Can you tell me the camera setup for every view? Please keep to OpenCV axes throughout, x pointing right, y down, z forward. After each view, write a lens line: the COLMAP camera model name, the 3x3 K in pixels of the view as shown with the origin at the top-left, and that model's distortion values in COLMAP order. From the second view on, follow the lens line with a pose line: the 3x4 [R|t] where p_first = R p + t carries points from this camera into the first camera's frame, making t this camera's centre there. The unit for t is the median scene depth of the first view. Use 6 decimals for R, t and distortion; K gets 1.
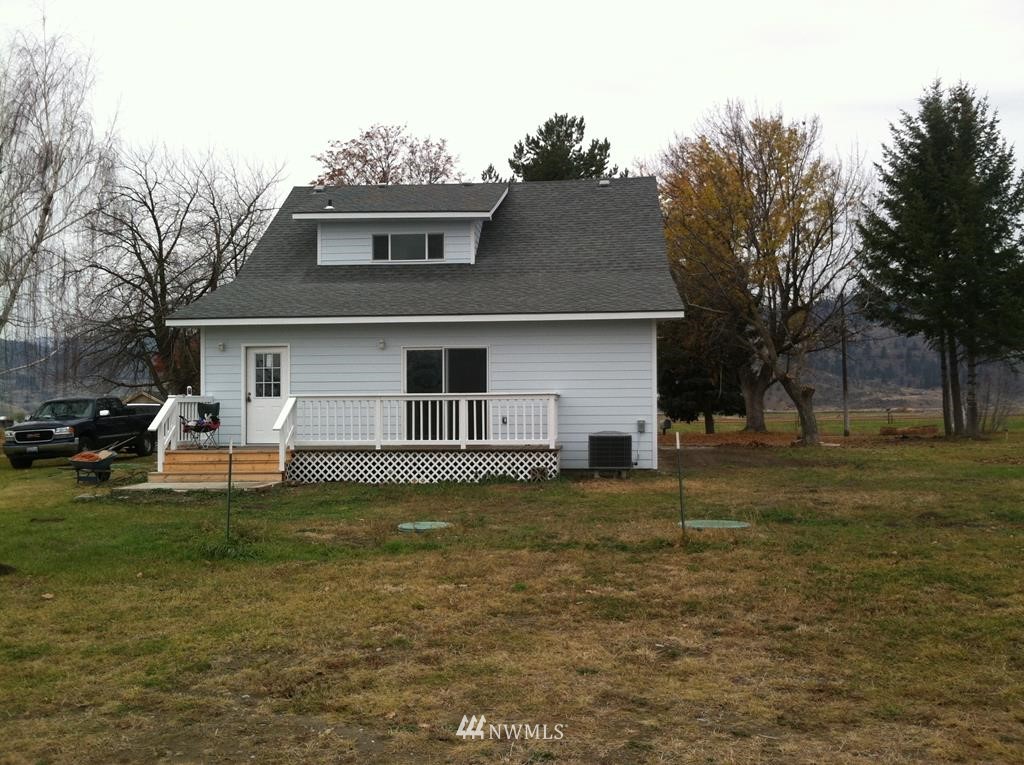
lens RADIAL K [[988.5, 0, 516.8], [0, 988.5, 401.2], [0, 0, 1]] dist [0.079620, -0.303088]
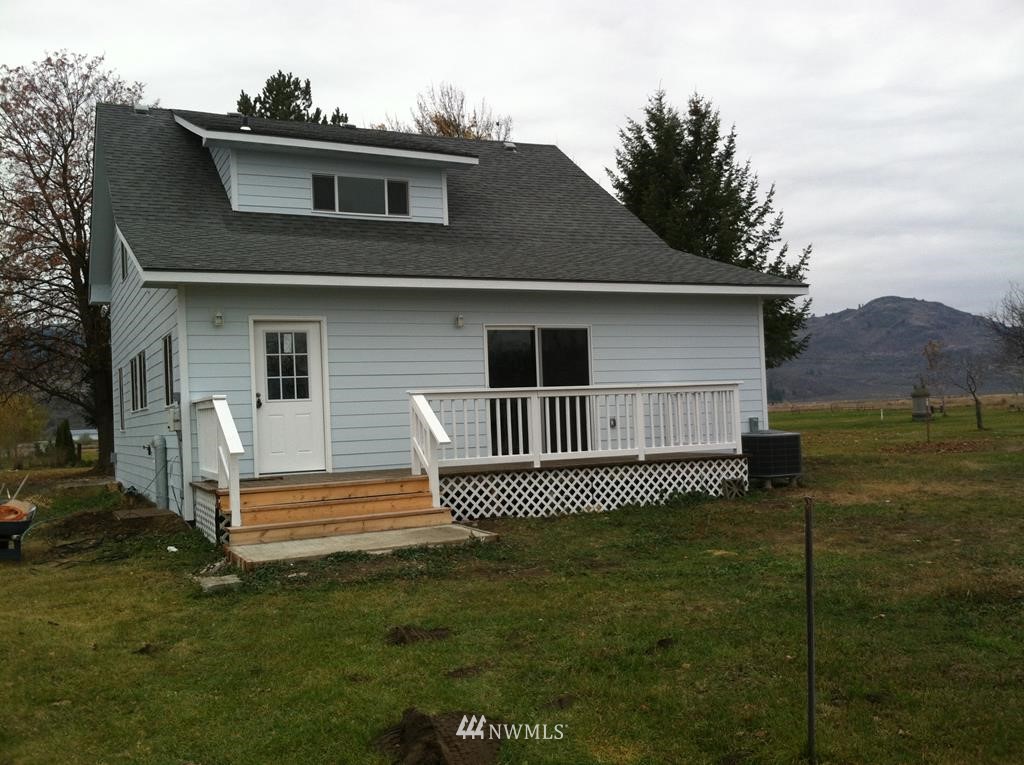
lens RADIAL K [[988.5, 0, 516.8], [0, 988.5, 401.2], [0, 0, 1]] dist [0.079620, -0.303088]
pose [[0.853933, -0.019898, 0.520002, -0.487904], [0.031062, 0.999436, -0.012766, 0.010324], [-0.519455, 0.027053, 0.854070, 0.397433]]
